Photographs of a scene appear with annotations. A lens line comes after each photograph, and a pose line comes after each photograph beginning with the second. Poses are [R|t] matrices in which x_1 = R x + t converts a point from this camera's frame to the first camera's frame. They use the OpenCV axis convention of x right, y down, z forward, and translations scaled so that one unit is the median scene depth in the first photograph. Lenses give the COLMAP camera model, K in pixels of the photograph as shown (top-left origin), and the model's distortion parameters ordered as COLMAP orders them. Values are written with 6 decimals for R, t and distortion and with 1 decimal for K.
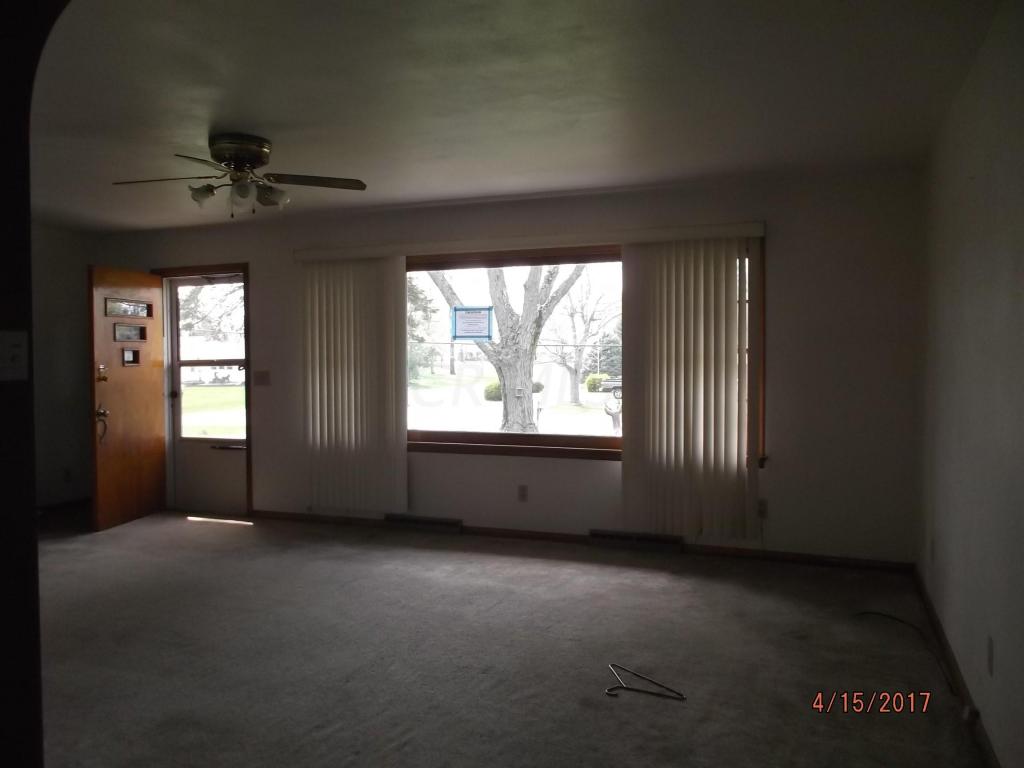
lens RADIAL K [[815.6, 0, 509.2], [0, 815.6, 376.0], [0, 0, 1]] dist [-0.003810, 0.002828]
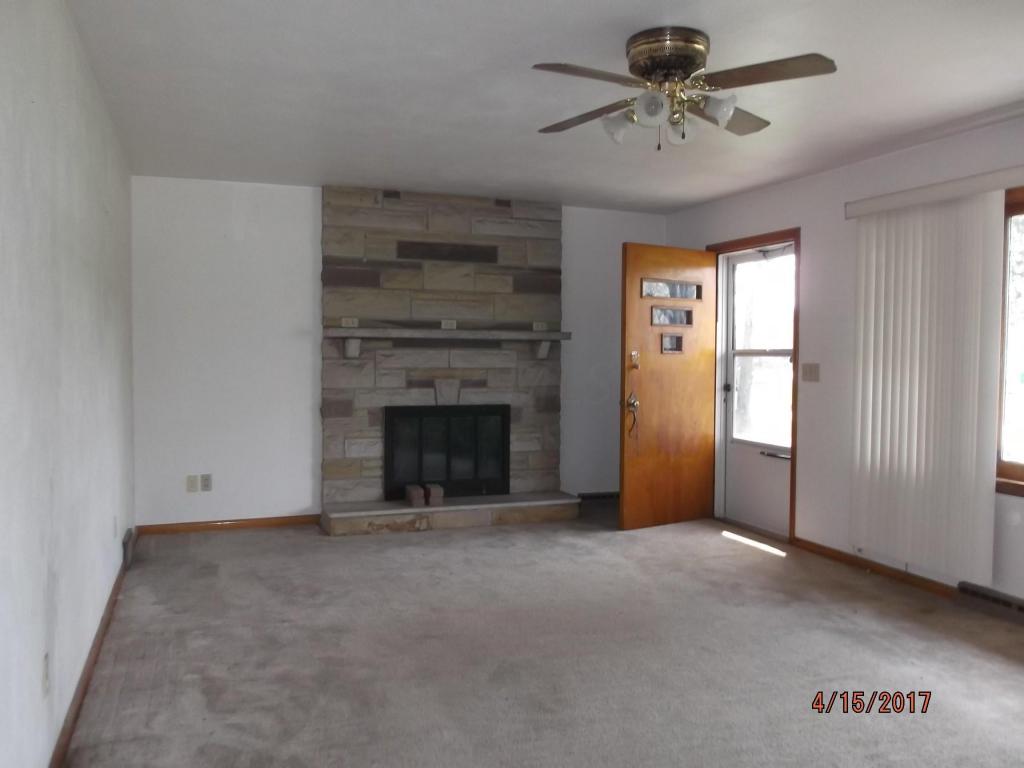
lens RADIAL K [[815.6, 0, 509.2], [0, 815.6, 376.0], [0, 0, 1]] dist [-0.003810, 0.002828]
pose [[0.686266, 0.039840, -0.726259, 0.071037], [-0.036120, 0.999134, 0.020677, 0.000084], [0.726453, 0.012043, 0.687110, 0.250746]]
